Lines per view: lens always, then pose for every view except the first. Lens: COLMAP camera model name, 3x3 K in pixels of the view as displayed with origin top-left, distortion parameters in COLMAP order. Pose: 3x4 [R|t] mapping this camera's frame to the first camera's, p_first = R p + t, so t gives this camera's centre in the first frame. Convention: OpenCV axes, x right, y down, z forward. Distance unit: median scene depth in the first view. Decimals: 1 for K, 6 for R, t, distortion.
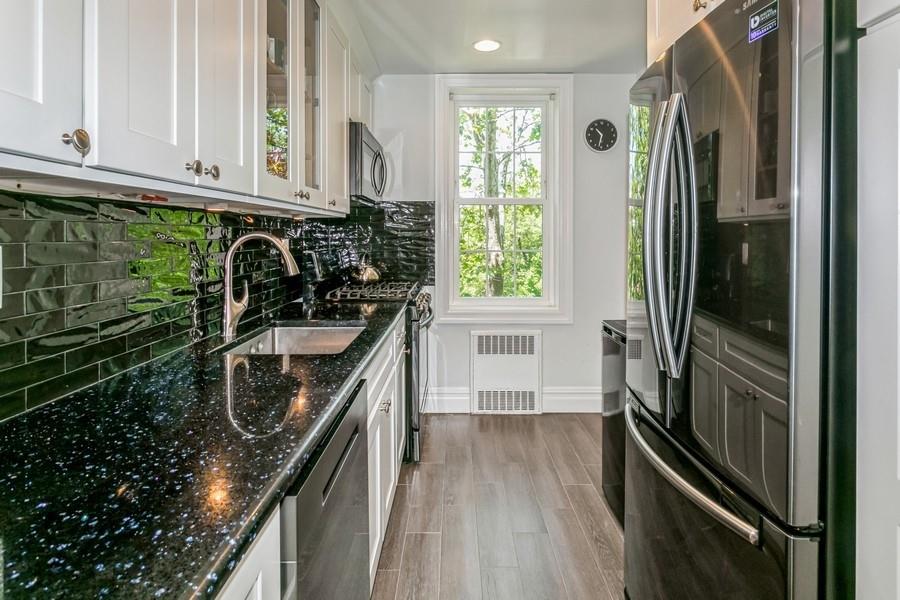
lens RADIAL K [[463.6, 0, 446.8], [0, 463.6, 217.5], [0, 0, 1]] dist [-0.008540, 0.000324]
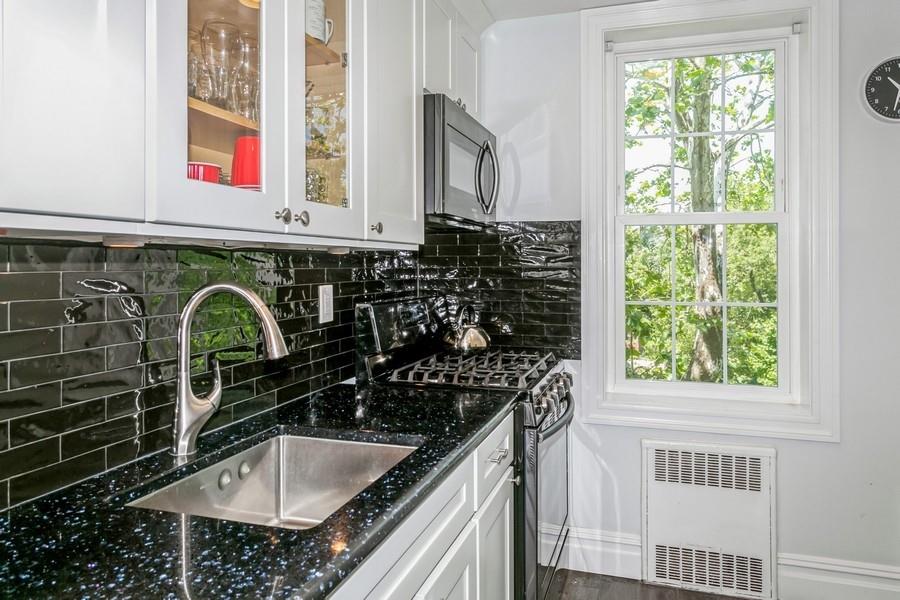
lens RADIAL K [[633.0, 0, 450.0], [0, 633.0, 247.5], [0, 0, 1]] dist [-0.005009, 0.005135]
pose [[0.957957, -0.005473, -0.286859, 0.050239], [0.008040, 0.999937, 0.007770, -0.008162], [0.286798, -0.009750, 0.957941, 0.166411]]
